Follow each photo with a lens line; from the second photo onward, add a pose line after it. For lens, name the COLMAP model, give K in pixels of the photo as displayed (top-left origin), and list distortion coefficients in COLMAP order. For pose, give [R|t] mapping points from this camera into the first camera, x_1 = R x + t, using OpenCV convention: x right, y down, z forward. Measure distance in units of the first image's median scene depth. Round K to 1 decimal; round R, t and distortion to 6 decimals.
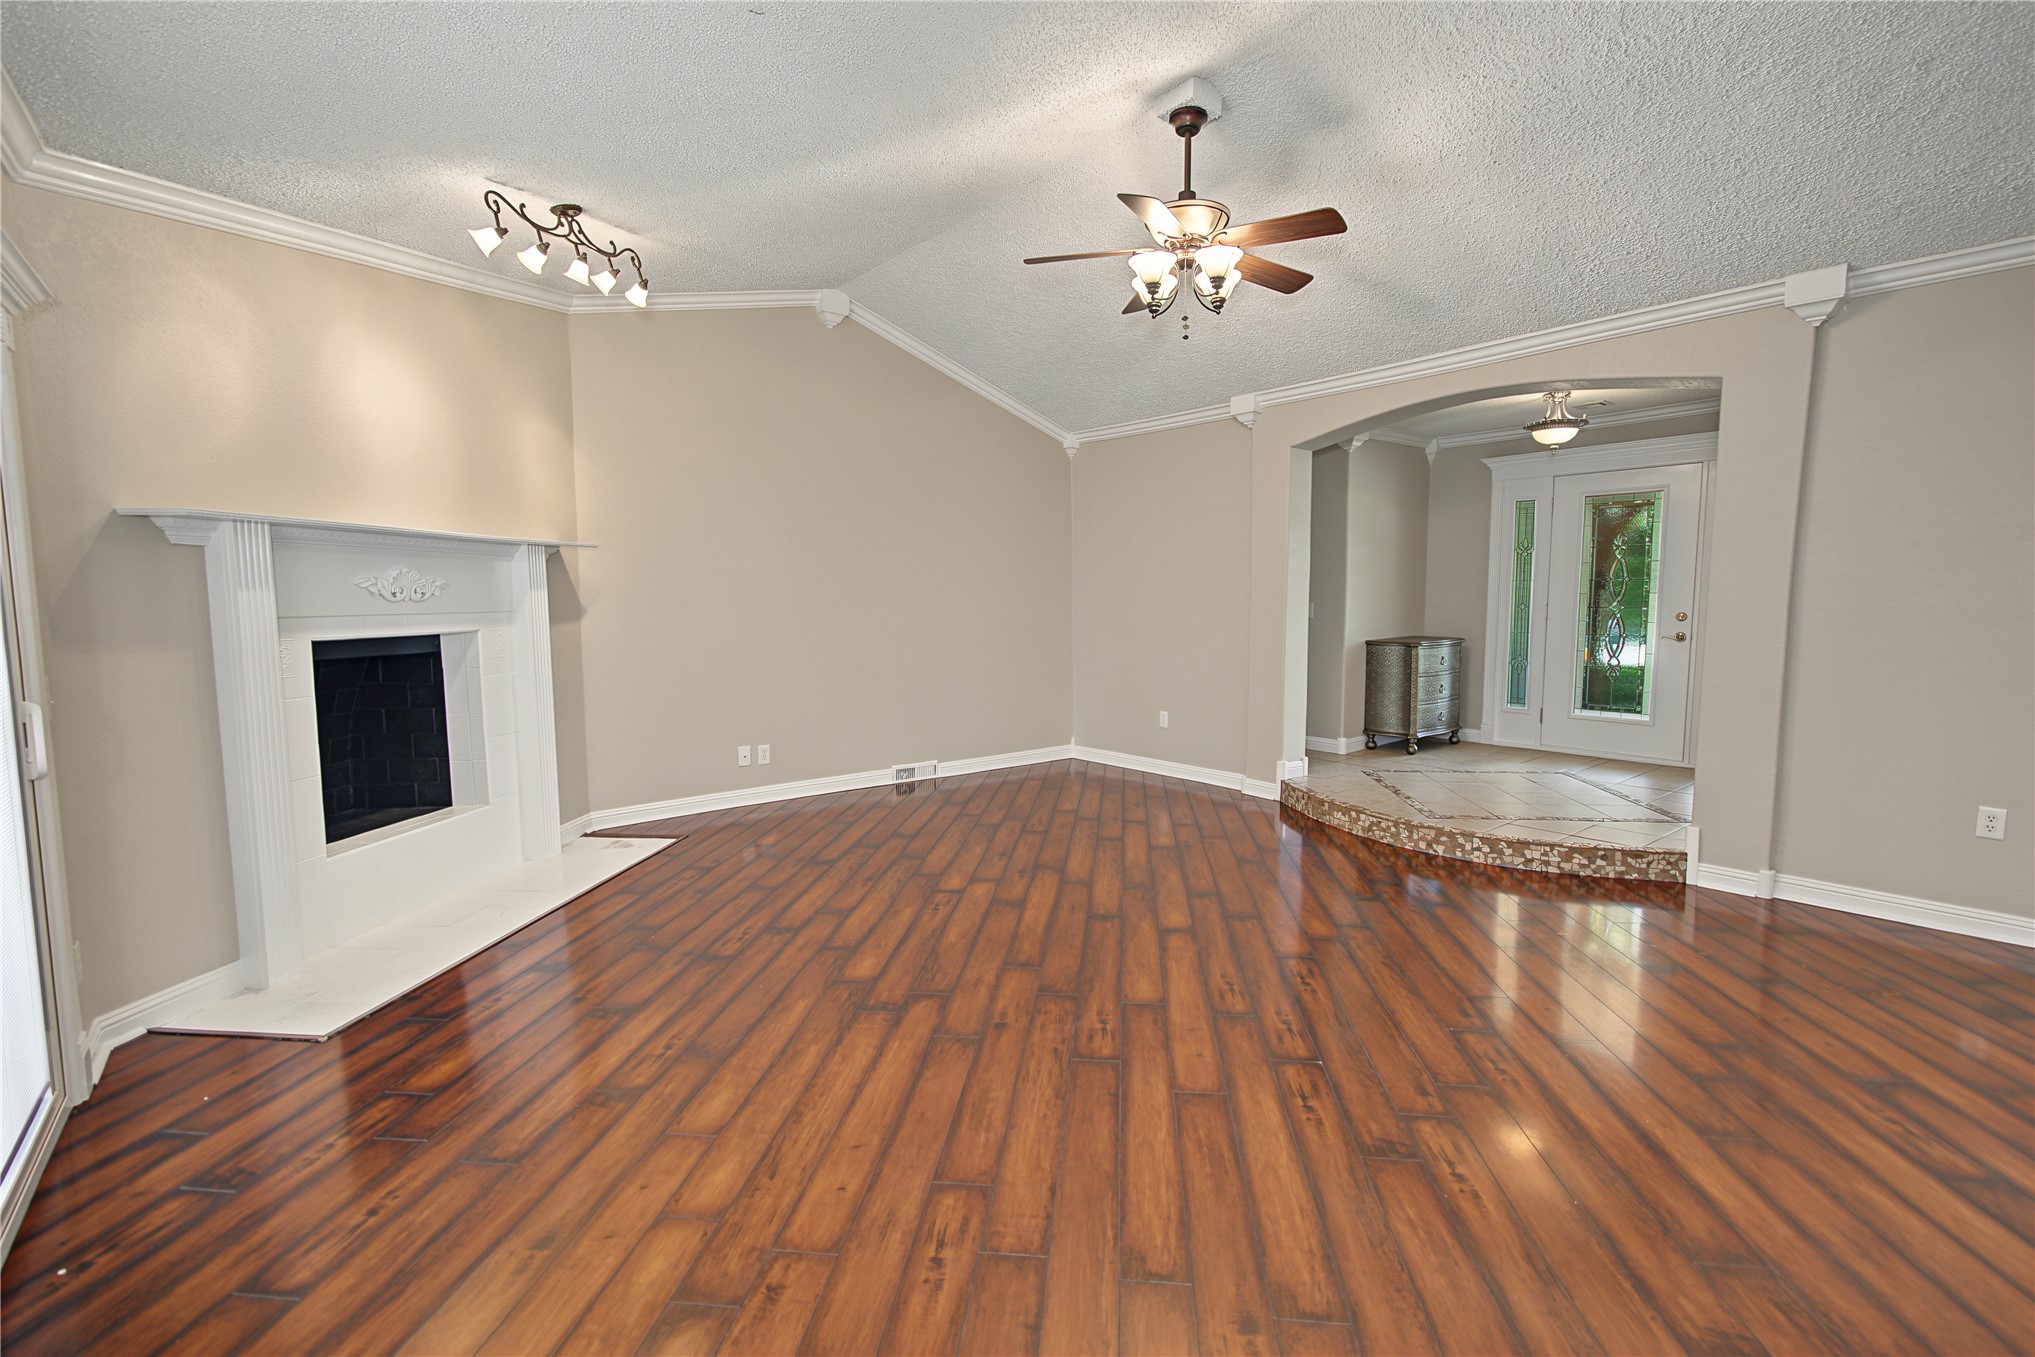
lens RADIAL K [[901.0, 0, 1032.0], [0, 901.0, 680.5], [0, 0, 1]] dist [0.004025, 0.000510]
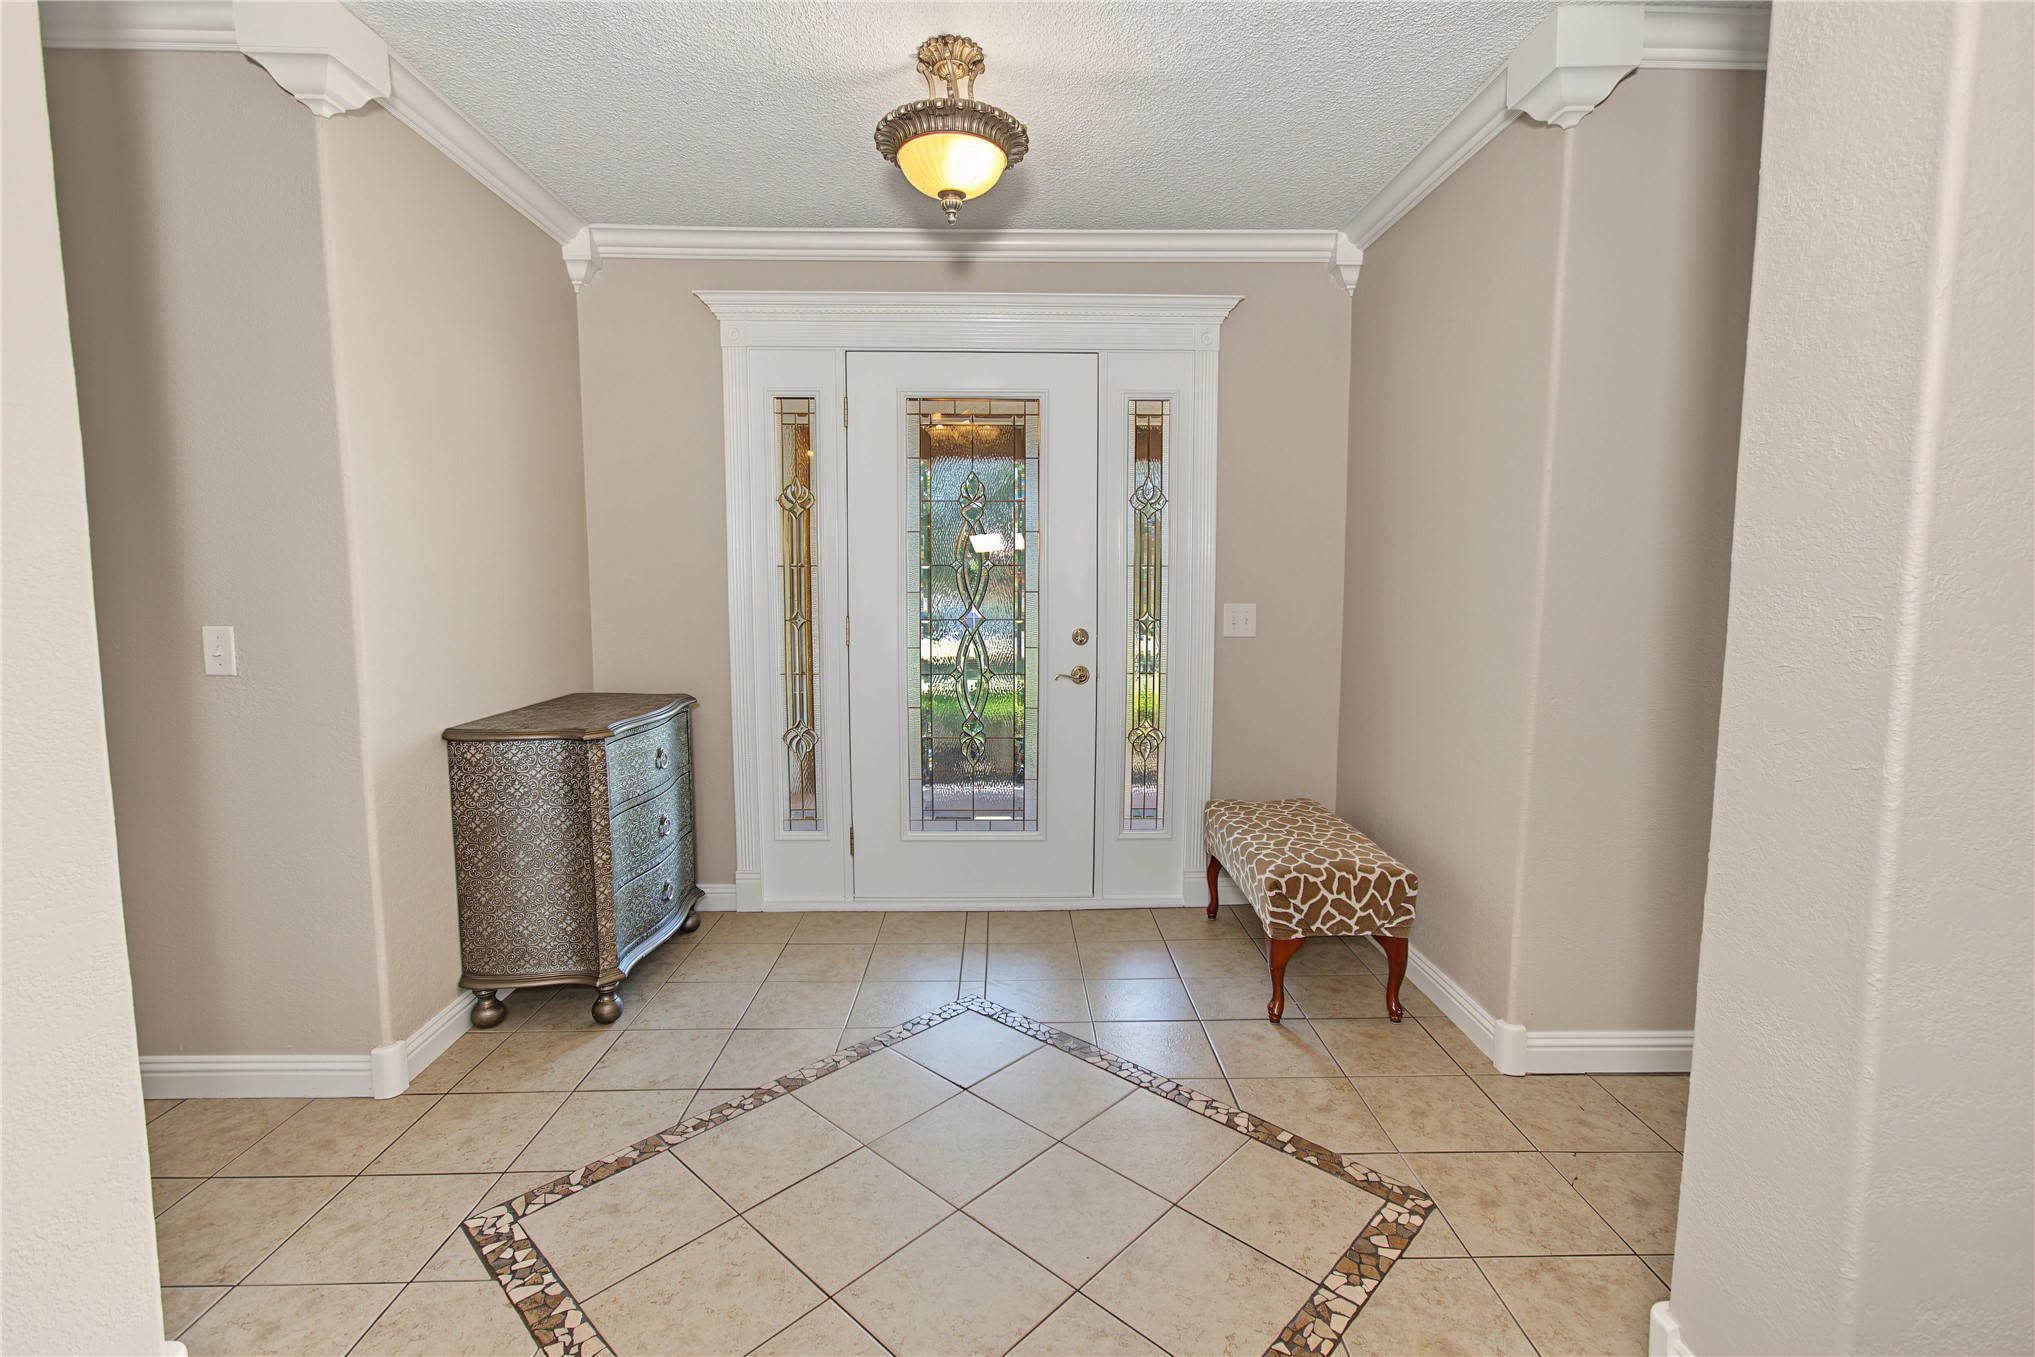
lens RADIAL K [[901.0, 0, 1032.0], [0, 901.0, 680.5], [0, 0, 1]] dist [0.004025, 0.000510]
pose [[0.603201, -0.072443, 0.794293, 0.235856], [0.067888, 0.996916, 0.039367, -0.061479], [-0.794695, 0.030177, 0.606259, 0.618385]]
